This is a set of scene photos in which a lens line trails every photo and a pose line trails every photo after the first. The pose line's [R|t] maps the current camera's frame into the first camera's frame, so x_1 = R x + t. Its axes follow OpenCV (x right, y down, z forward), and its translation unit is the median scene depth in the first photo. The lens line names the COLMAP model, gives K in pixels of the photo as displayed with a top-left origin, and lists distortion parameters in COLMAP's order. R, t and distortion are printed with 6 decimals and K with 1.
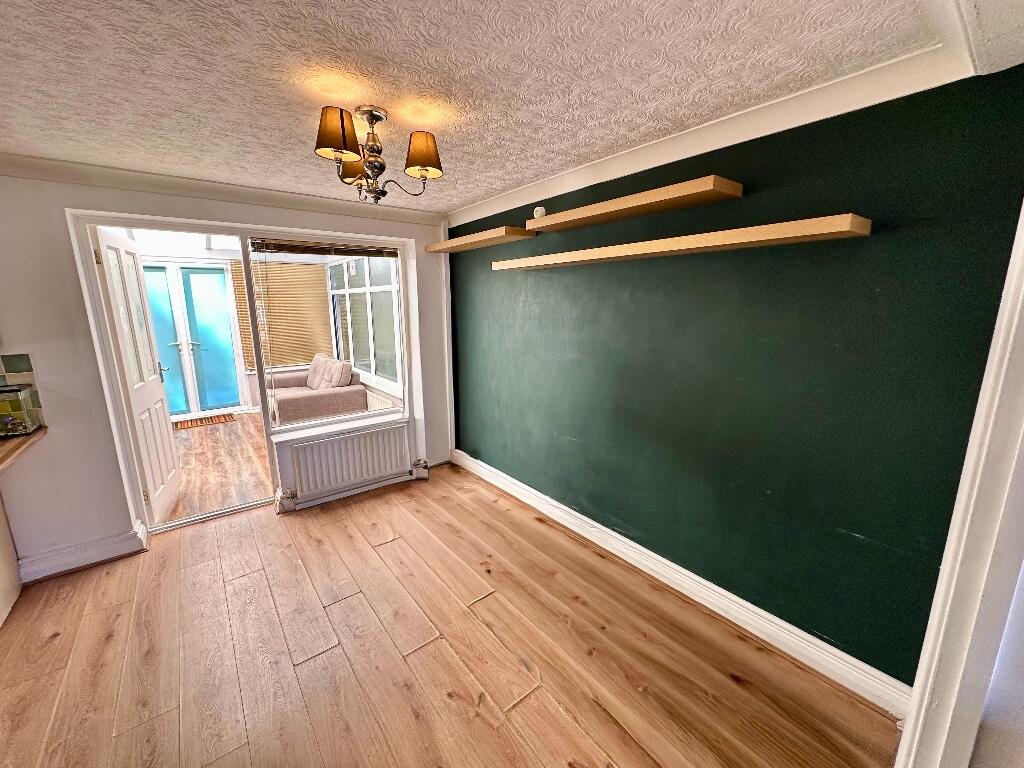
lens RADIAL K [[408.9, 0, 512.2], [0, 408.9, 385.1], [0, 0, 1]] dist [-0.004140, 0.001341]
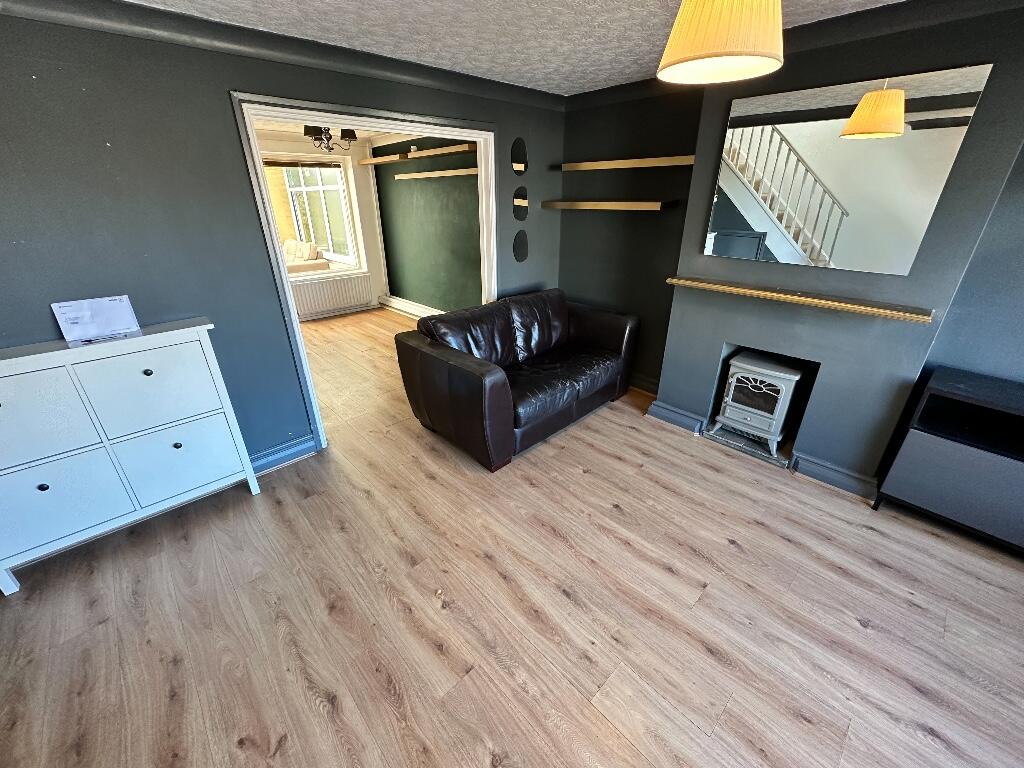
lens RADIAL K [[408.9, 0, 514.7], [0, 408.9, 381.5], [0, 0, 1]] dist [-0.004140, 0.001341]
pose [[0.995538, -0.038232, 0.086272, 0.163998], [0.018243, 0.974979, 0.221545, 0.115632], [-0.092584, -0.218982, 0.971326, -0.576662]]
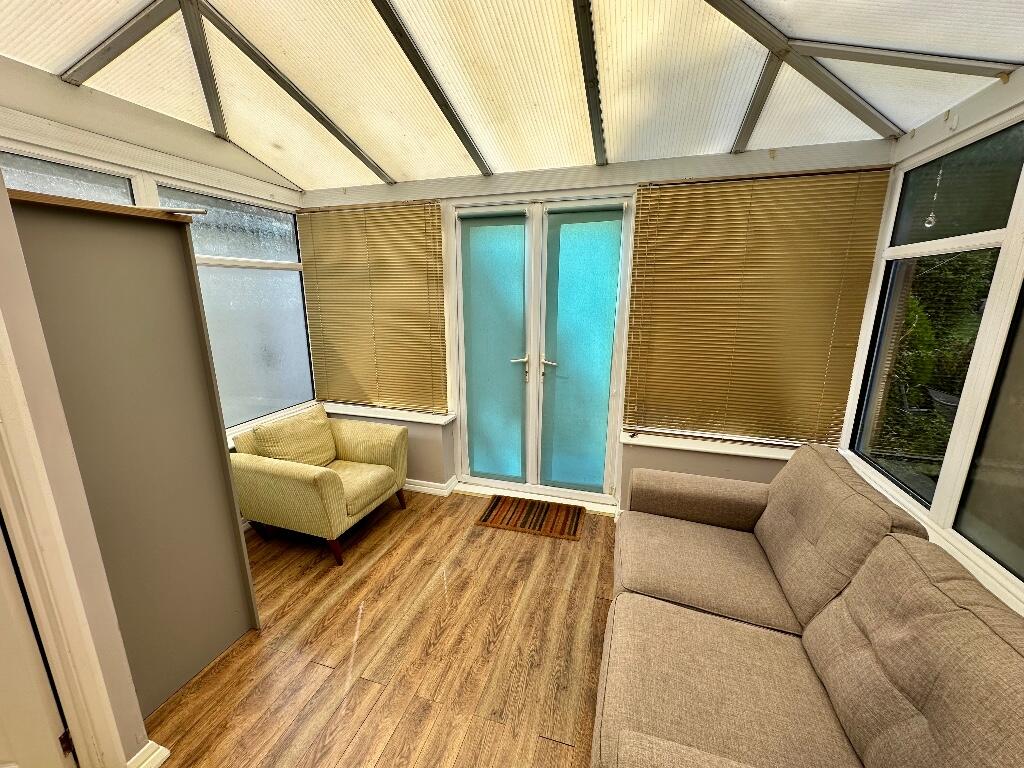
lens RADIAL K [[408.9, 0, 512.0], [0, 408.9, 388.5], [0, 0, 1]] dist [-0.004140, 0.001341]
pose [[0.577084, 0.193822, -0.793352, -0.452618], [-0.167597, 0.978860, 0.117233, -0.145867], [0.799303, 0.065310, 0.597369, 0.767330]]
